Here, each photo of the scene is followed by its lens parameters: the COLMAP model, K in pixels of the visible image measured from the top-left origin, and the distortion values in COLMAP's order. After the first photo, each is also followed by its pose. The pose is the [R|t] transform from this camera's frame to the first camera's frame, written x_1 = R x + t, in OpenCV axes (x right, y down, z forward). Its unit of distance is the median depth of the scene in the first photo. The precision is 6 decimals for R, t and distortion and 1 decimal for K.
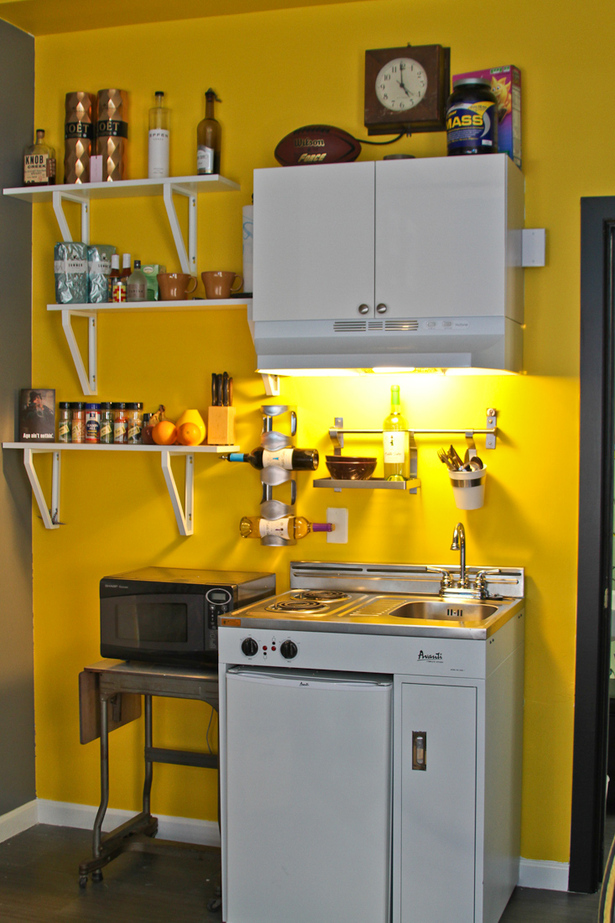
lens RADIAL K [[1199.6, 0, 304.2], [0, 1199.6, 461.1], [0, 0, 1]] dist [-0.130318, 0.000000]
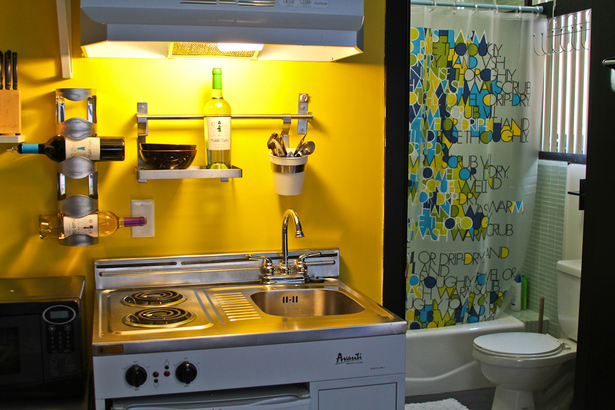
lens RADIAL K [[799.3, 0, 310.3], [0, 799.3, 204.3], [0, 0, 1]] dist [-0.130318, 0.000000]
pose [[0.836488, -0.057477, 0.544963, -0.210518], [0.017711, 0.996800, 0.077947, -0.003480], [-0.547700, -0.055550, 0.834829, 0.428848]]
